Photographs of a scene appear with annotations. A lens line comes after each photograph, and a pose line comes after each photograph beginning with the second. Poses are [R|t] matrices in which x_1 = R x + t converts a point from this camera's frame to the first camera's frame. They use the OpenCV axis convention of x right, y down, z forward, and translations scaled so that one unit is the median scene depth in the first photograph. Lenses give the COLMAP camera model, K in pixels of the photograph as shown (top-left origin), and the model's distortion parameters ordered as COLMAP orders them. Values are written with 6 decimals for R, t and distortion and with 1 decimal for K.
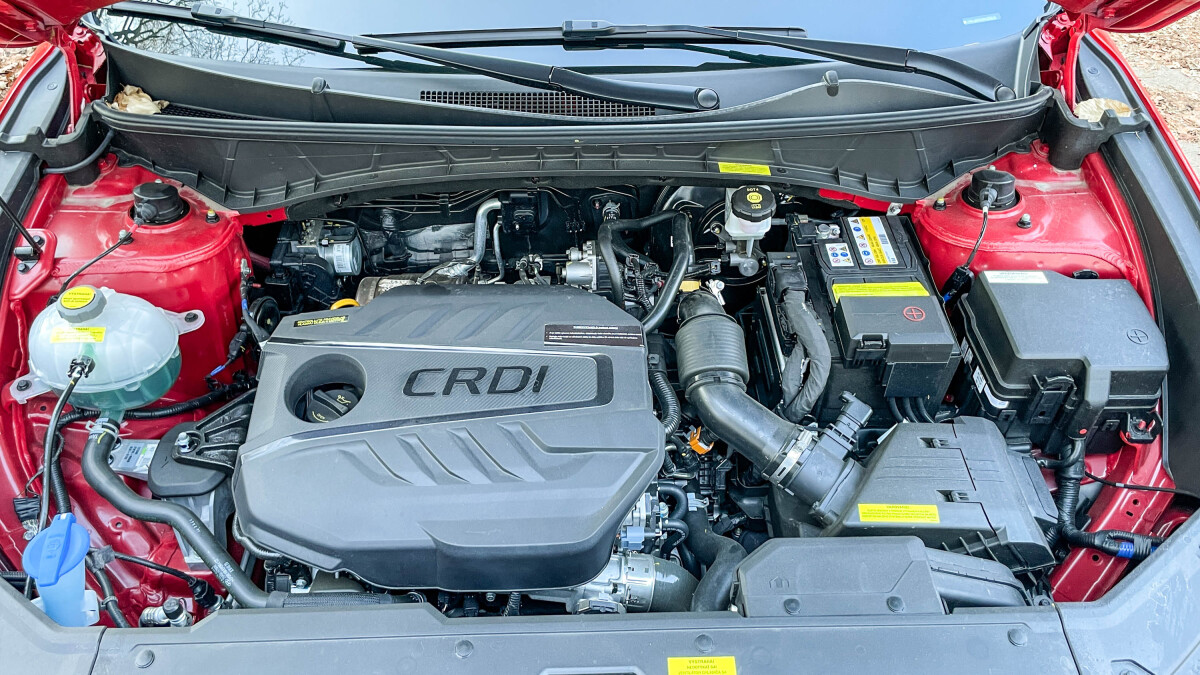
lens RADIAL K [[925.7, 0, 592.7], [0, 925.7, 339.1], [0, 0, 1]] dist [0.078917, -0.118312]
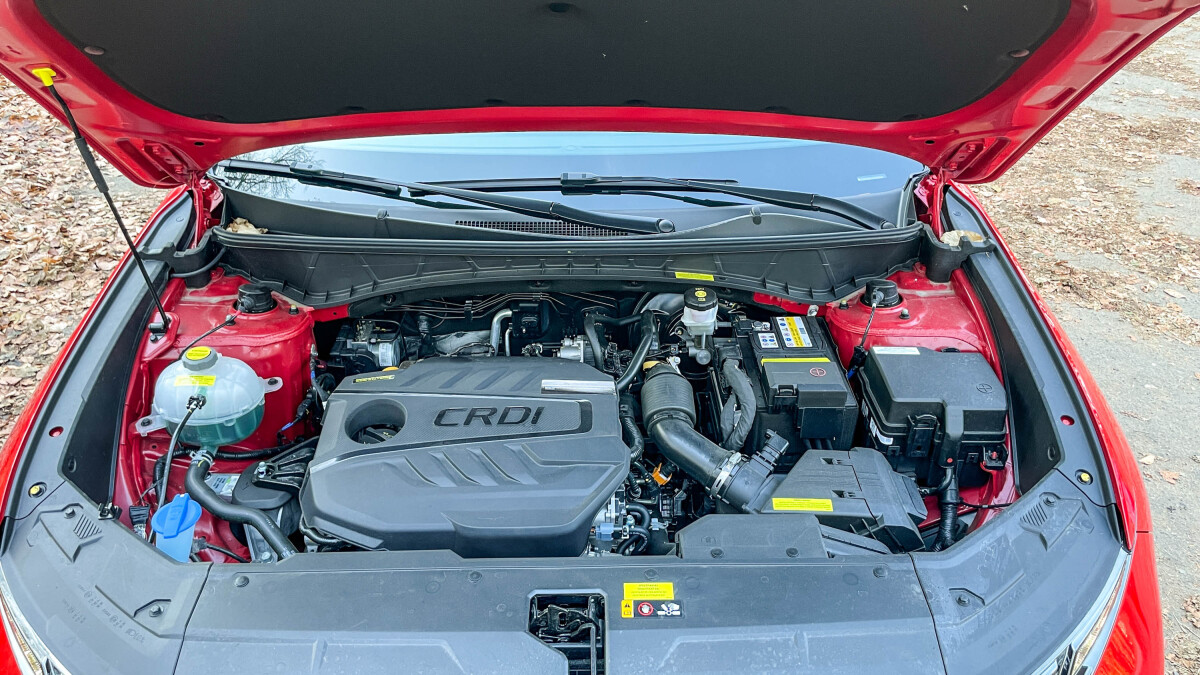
lens RADIAL K [[925.7, 0, 592.7], [0, 925.7, 339.1], [0, 0, 1]] dist [0.078917, -0.118312]
pose [[0.999903, 0.008771, -0.010861, 0.033126], [-0.010971, 0.974797, -0.222823, 0.211674], [0.008633, 0.222921, 0.974798, -0.292023]]
